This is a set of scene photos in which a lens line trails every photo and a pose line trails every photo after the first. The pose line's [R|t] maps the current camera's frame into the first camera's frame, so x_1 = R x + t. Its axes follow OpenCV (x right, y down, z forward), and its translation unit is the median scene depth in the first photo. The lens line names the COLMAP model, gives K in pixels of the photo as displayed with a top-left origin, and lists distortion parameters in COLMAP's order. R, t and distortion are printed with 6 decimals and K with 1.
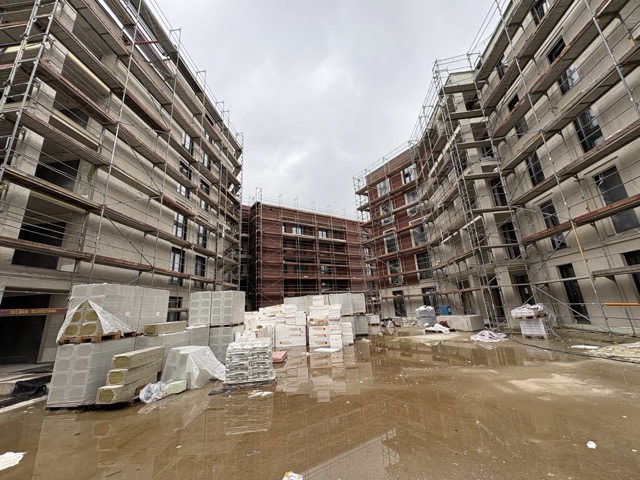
lens RADIAL K [[253.9, 0, 319.3], [0, 253.9, 240.0], [0, 0, 1]] dist [0.000744, -0.000321]
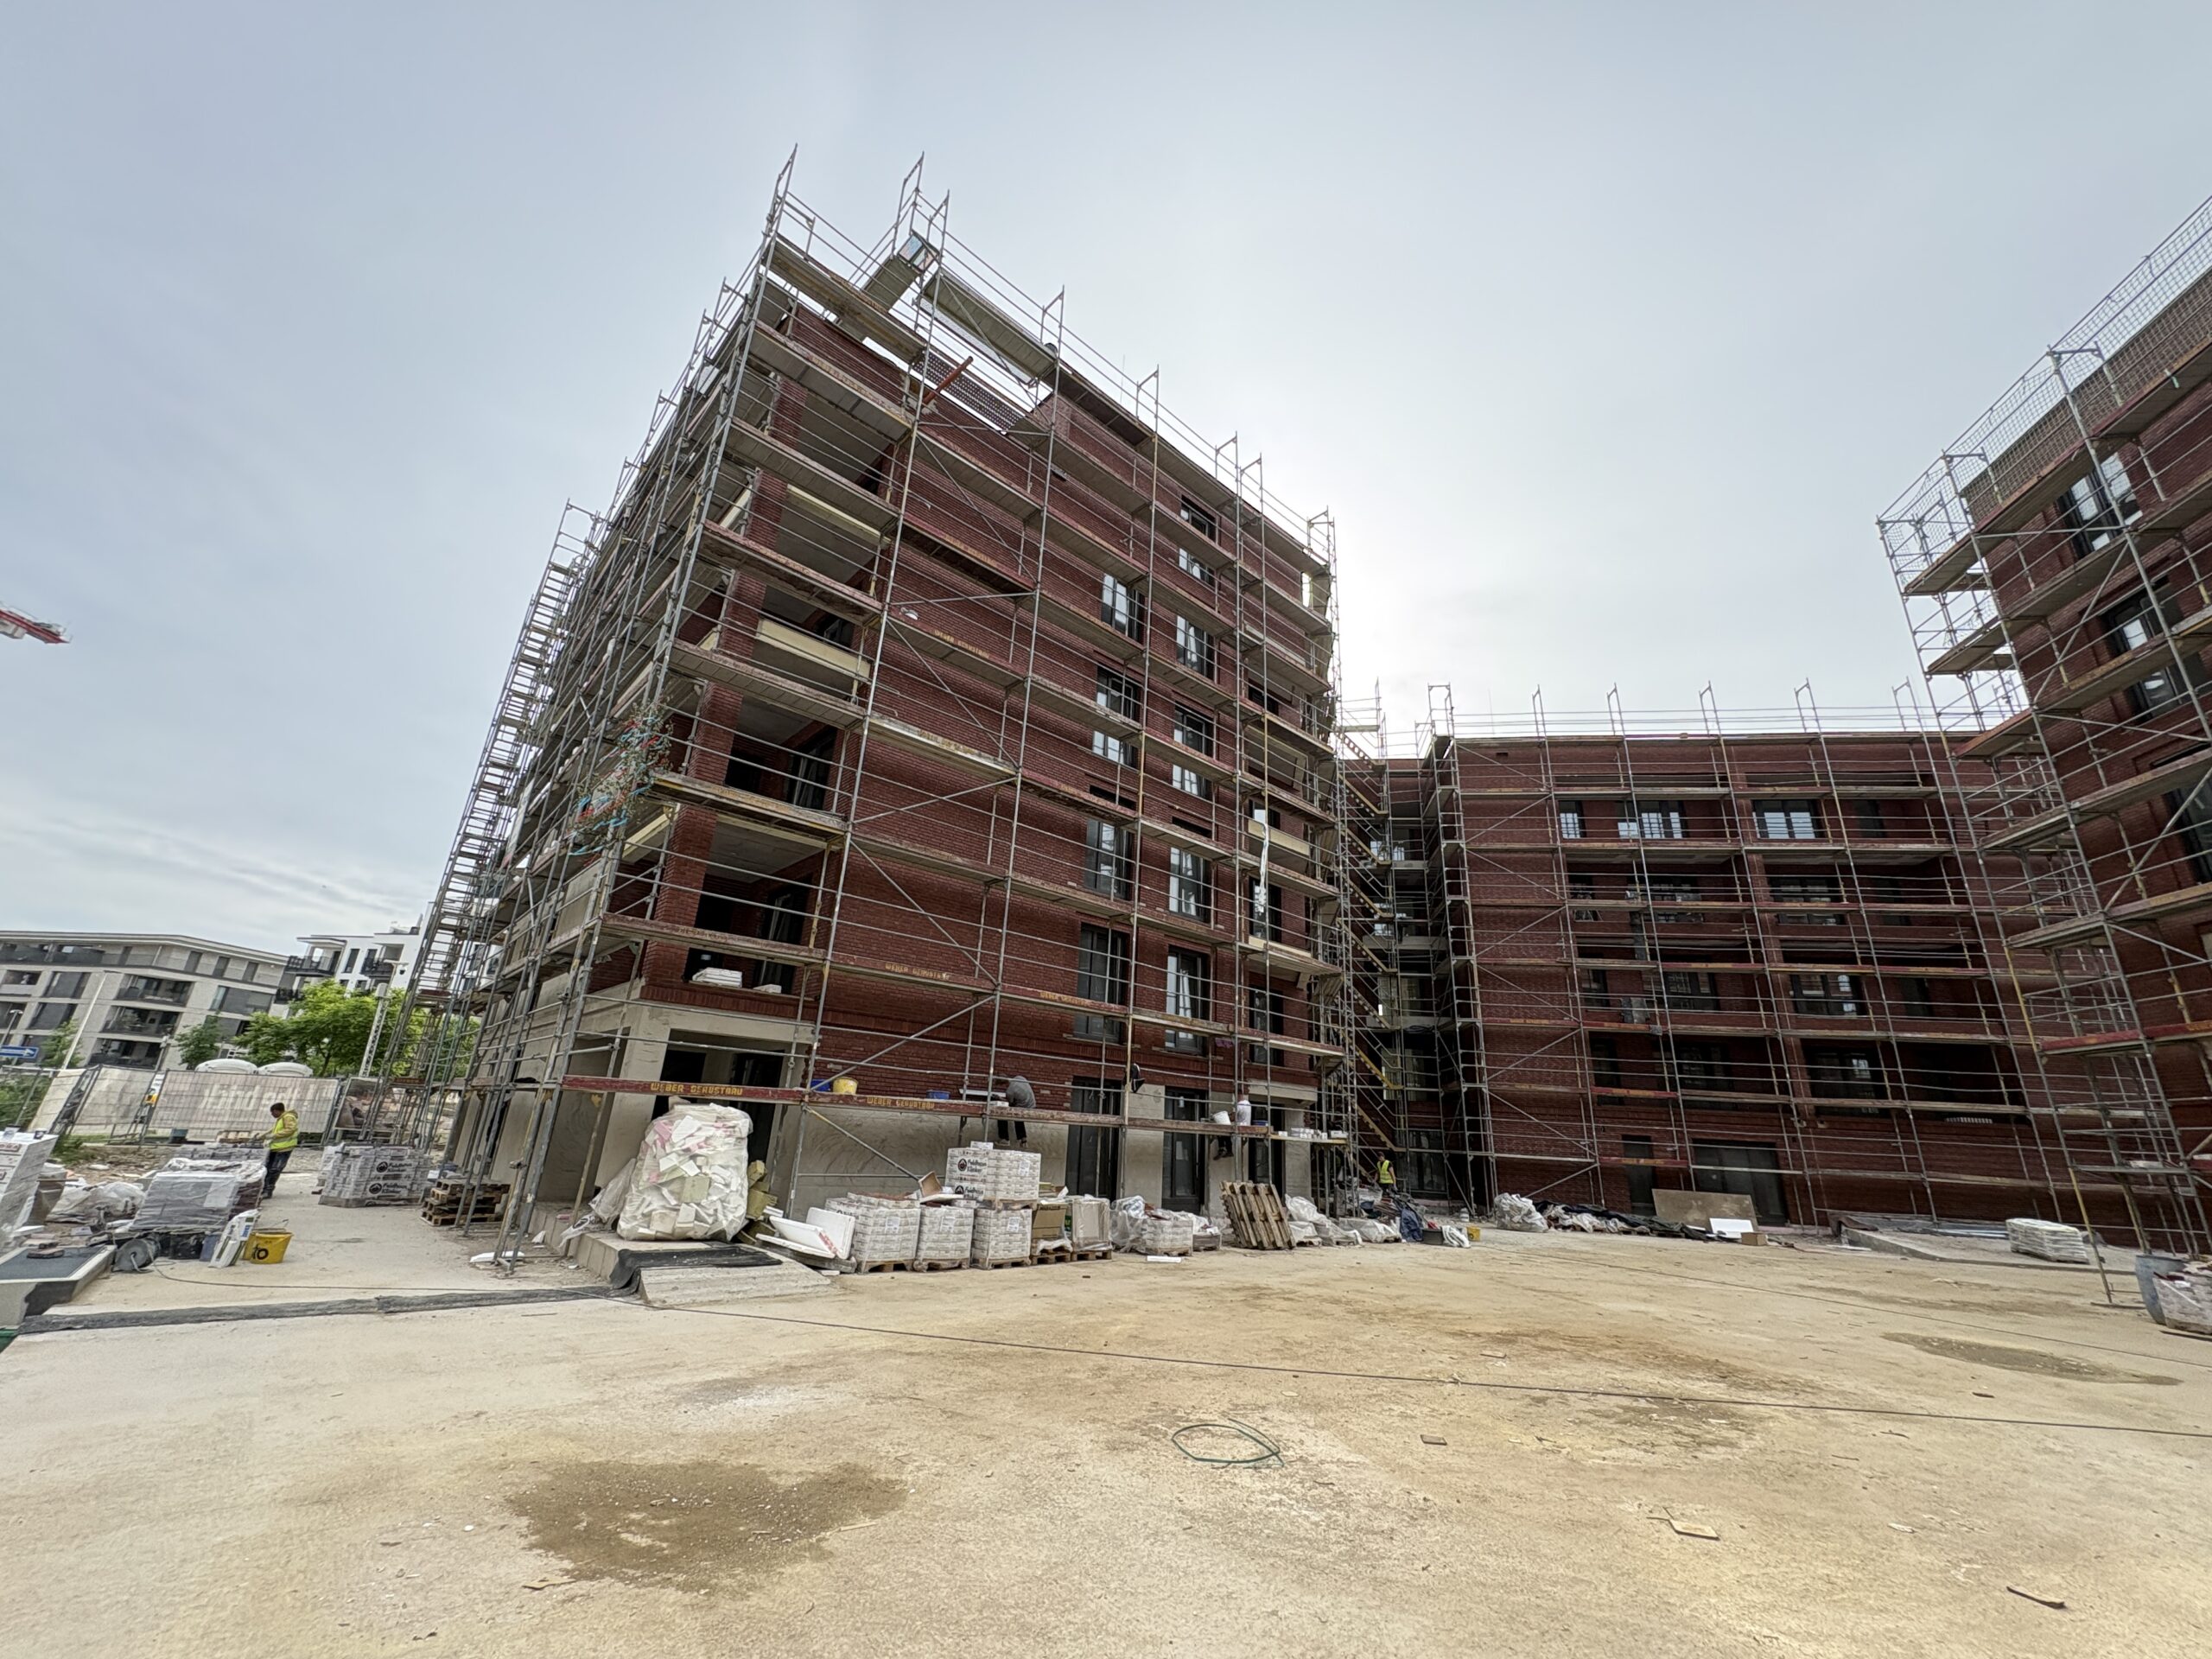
lens RADIAL K [[877.4, 0, 1103.5], [0, 877.4, 829.6], [0, 0, 1]] dist [0.000744, -0.000321]
pose [[0.735067, -0.128389, -0.665727, 0.199467], [0.080593, 0.991491, -0.102227, 0.024773], [0.673188, 0.021491, 0.739159, 0.164404]]
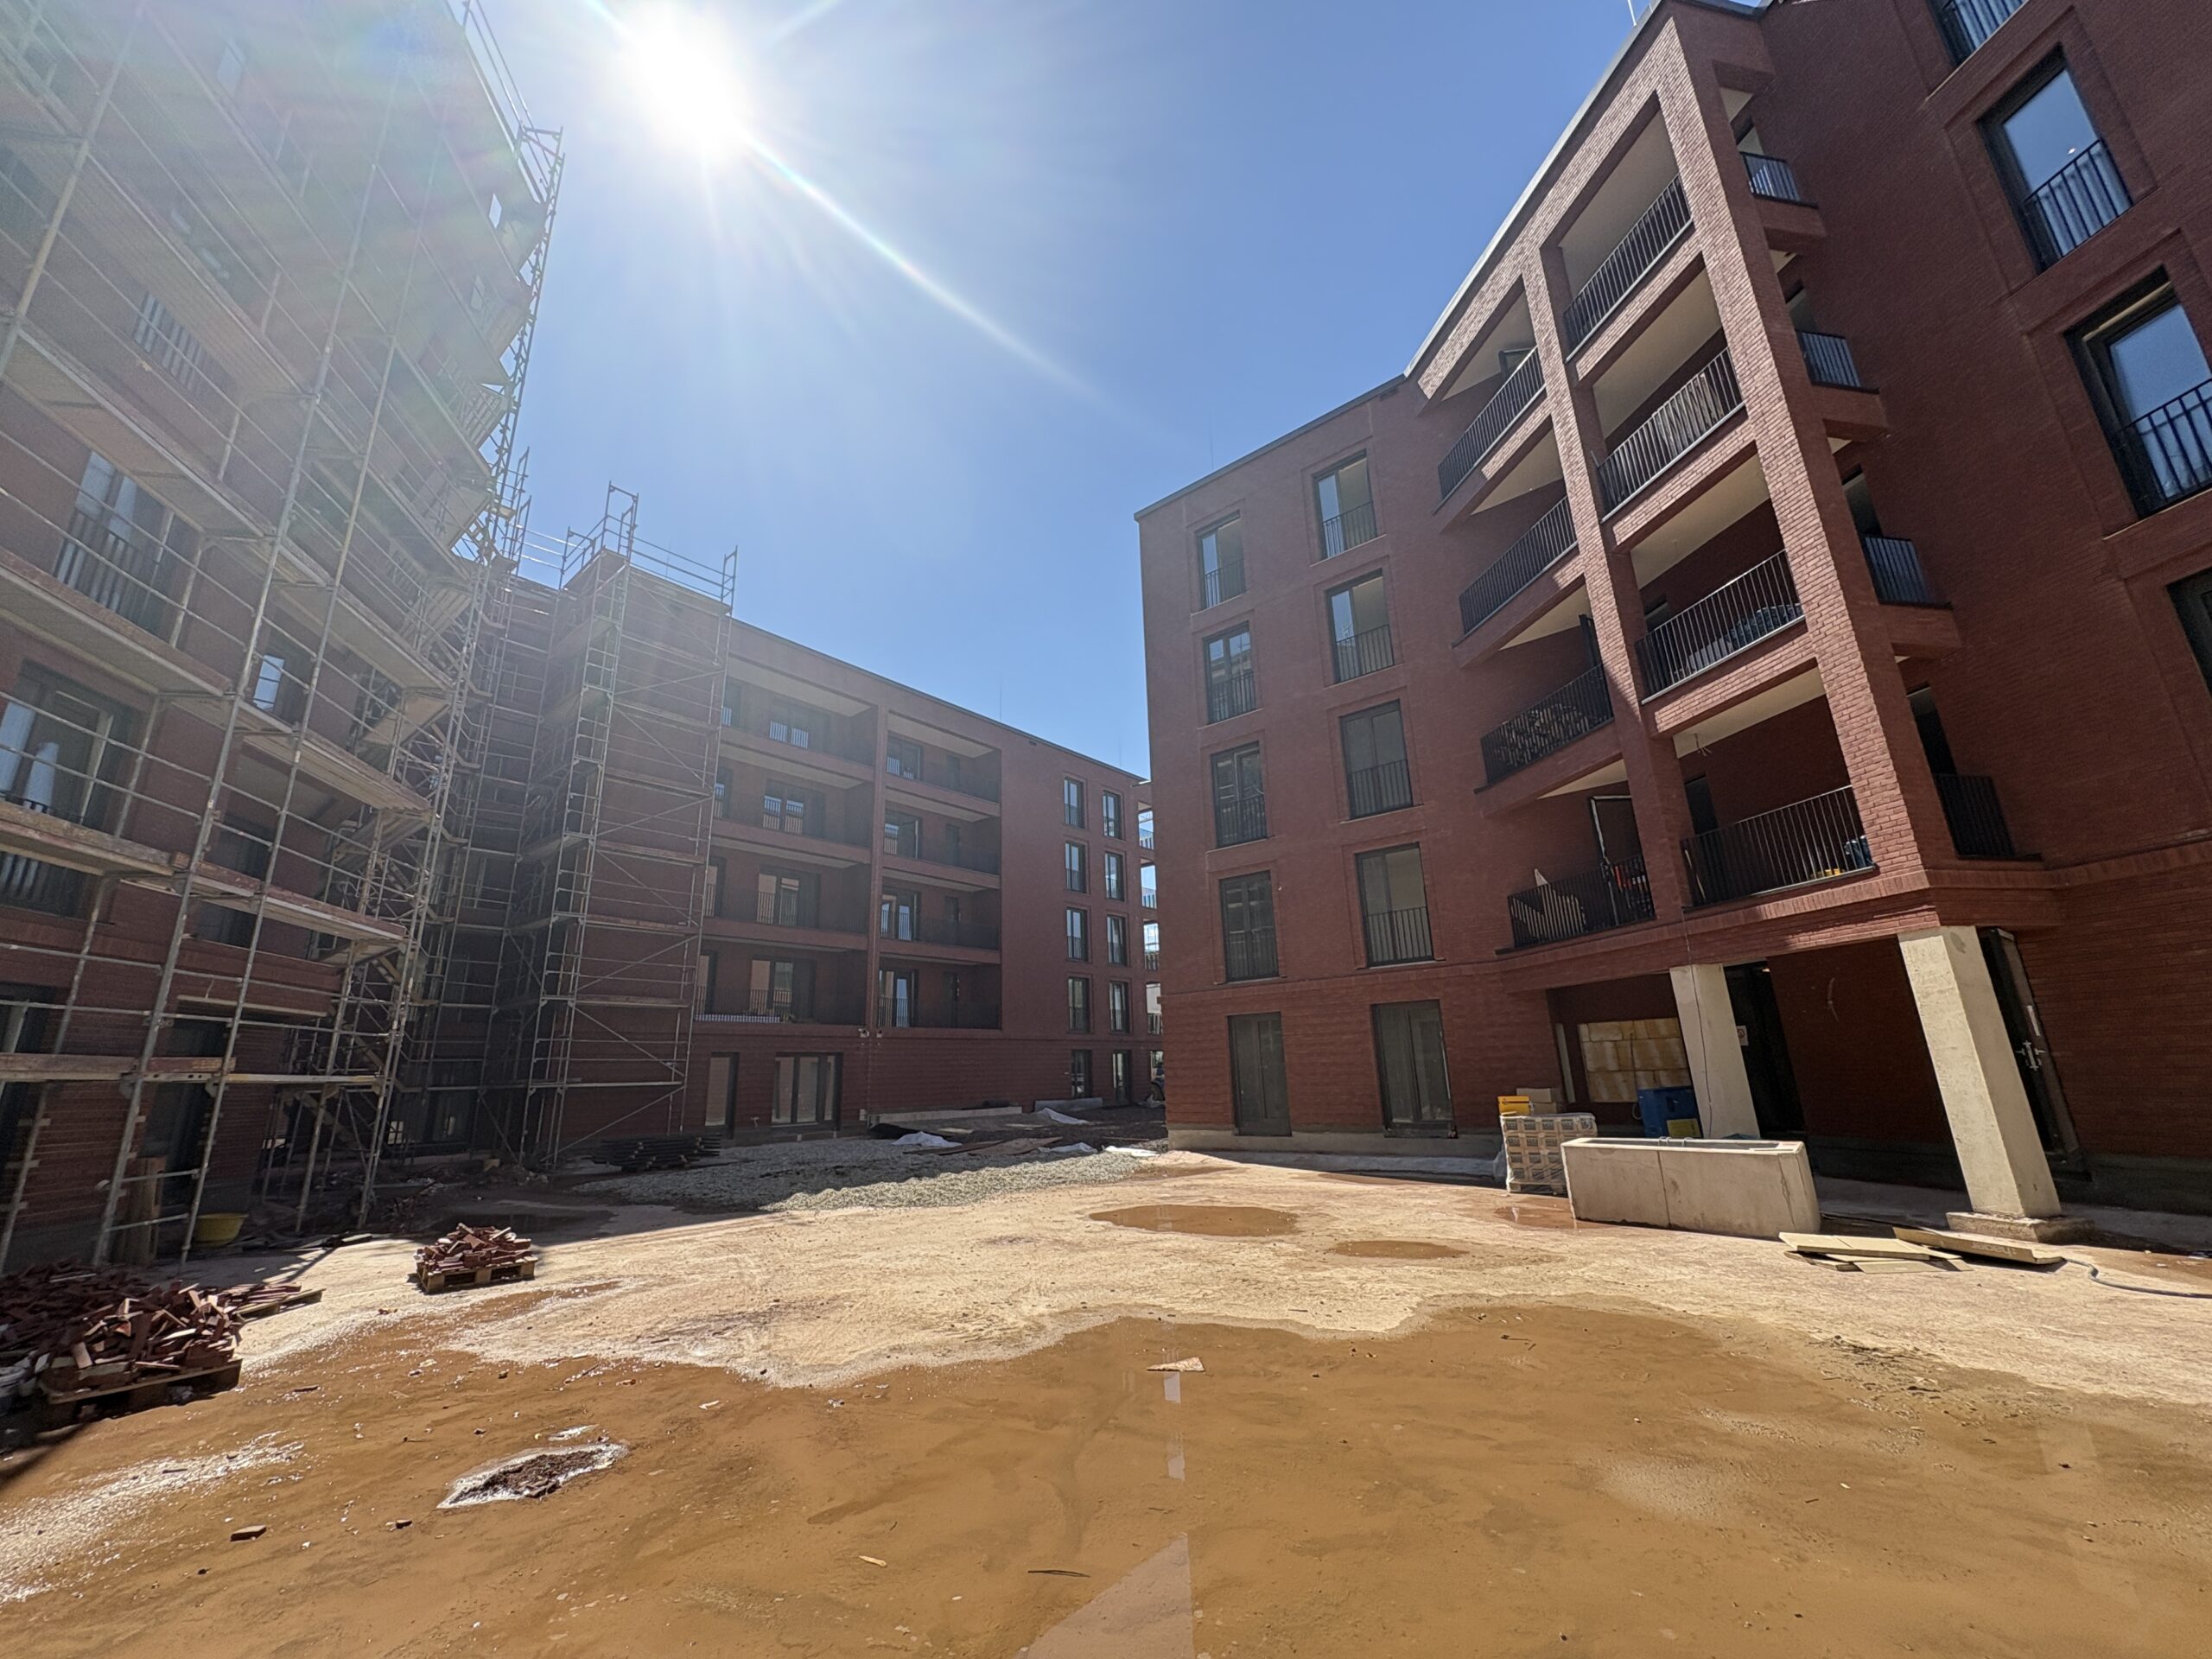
lens RADIAL K [[877.4, 0, 1103.5], [0, 877.4, 829.6], [0, 0, 1]] dist [0.000744, -0.000321]
pose [[0.957911, 0.109923, 0.265185, -0.048162], [-0.103281, 0.993891, -0.038907, 0.114040], [-0.267842, 0.009881, 0.963412, 0.421353]]
